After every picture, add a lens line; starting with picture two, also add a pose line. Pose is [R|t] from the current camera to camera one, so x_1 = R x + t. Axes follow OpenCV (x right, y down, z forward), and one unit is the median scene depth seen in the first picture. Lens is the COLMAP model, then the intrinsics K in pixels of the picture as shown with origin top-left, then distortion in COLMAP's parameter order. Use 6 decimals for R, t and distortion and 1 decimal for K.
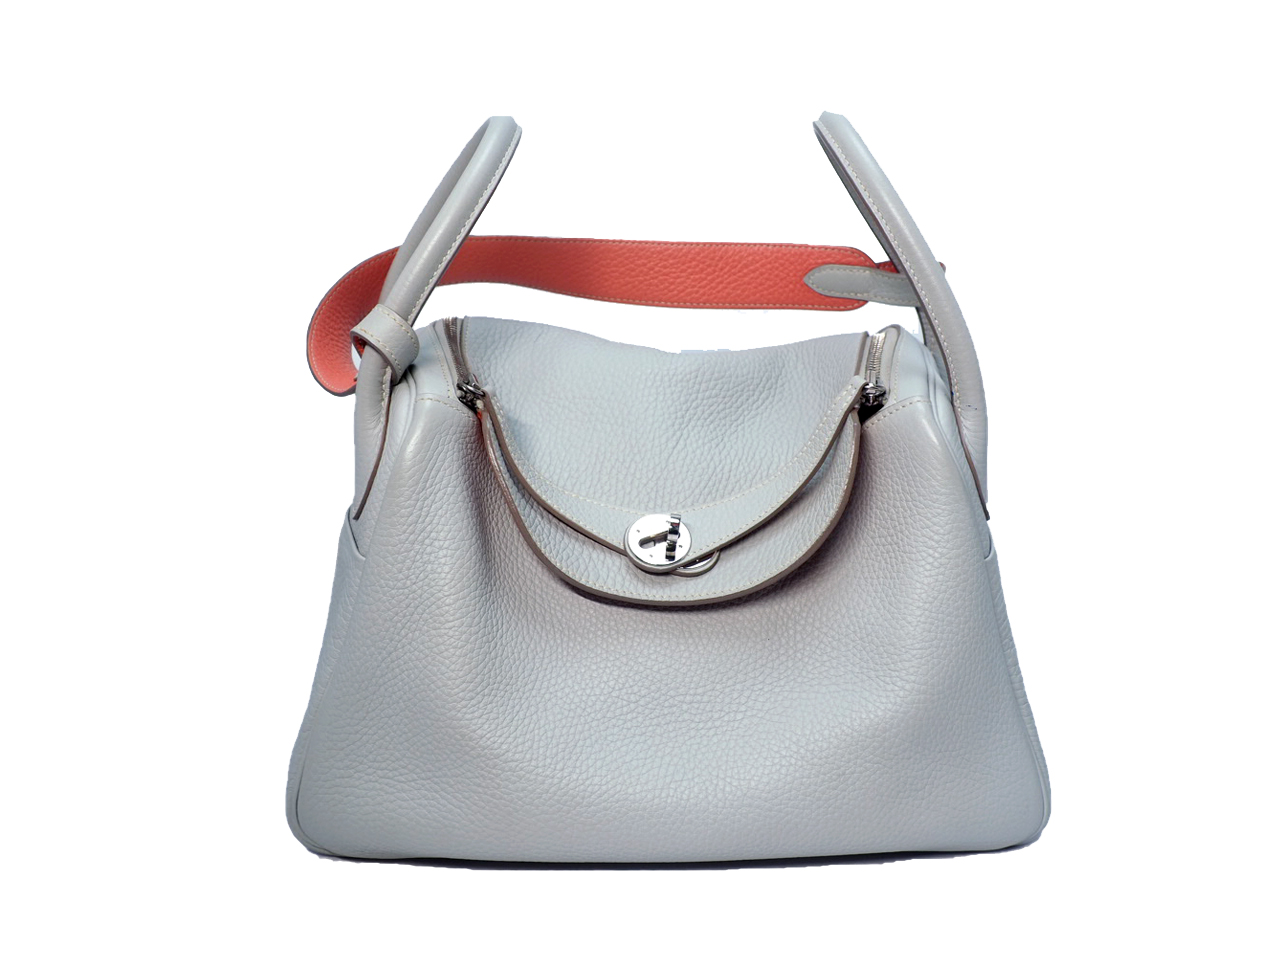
lens RADIAL K [[1345.5, 0, 637.1], [0, 1345.5, 471.9], [0, 0, 1]] dist [0.009723, 0.000000]
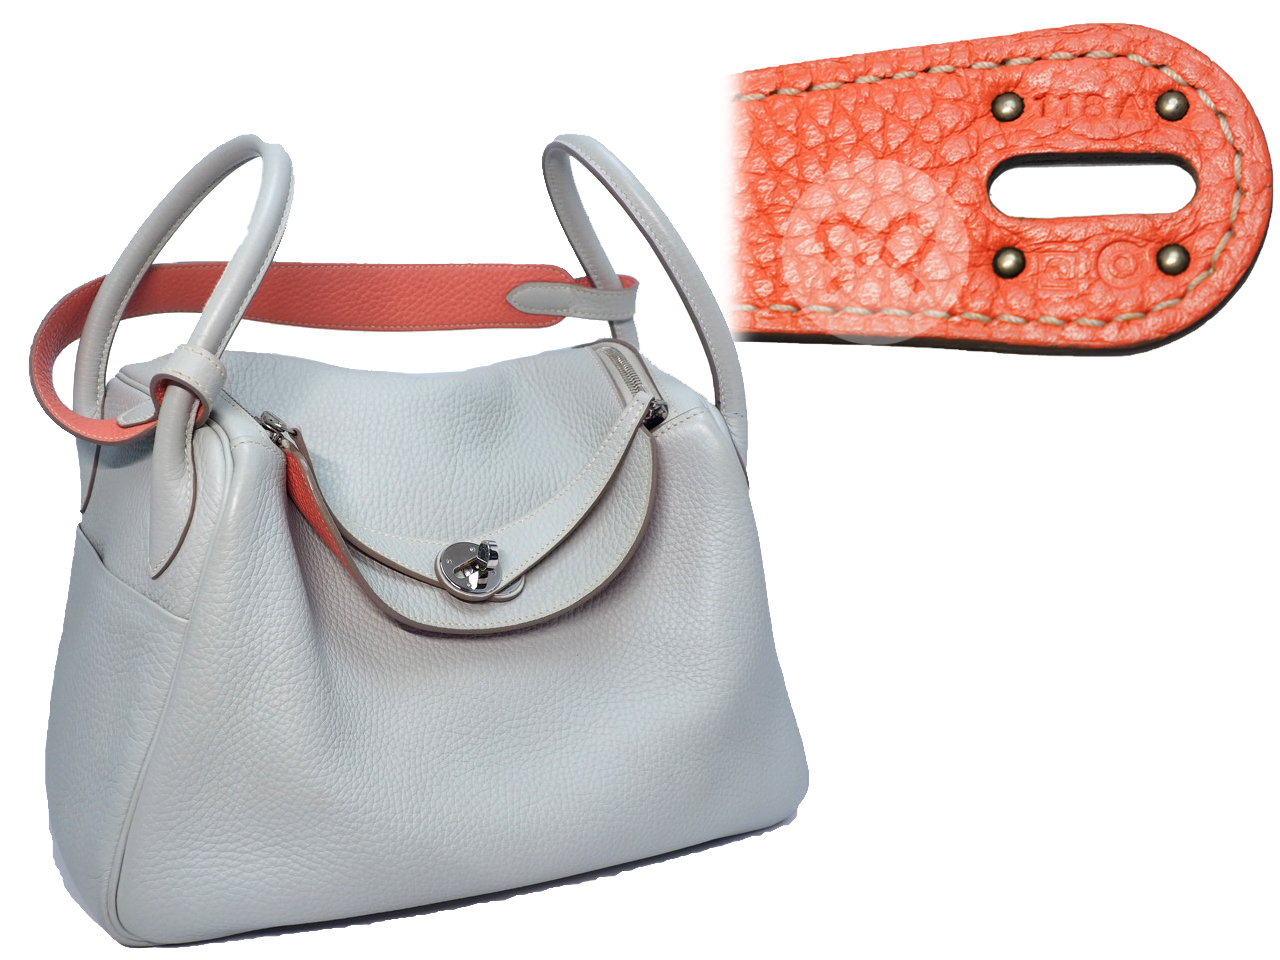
lens RADIAL K [[1345.5, 0, 634.2], [0, 1345.5, 488.0], [0, 0, 1]] dist [0.009723, 0.000000]
pose [[0.943723, -0.079097, 0.321138, -0.182608], [0.077919, 0.996822, 0.016539, -0.015056], [-0.321426, 0.009414, 0.946888, 0.022188]]
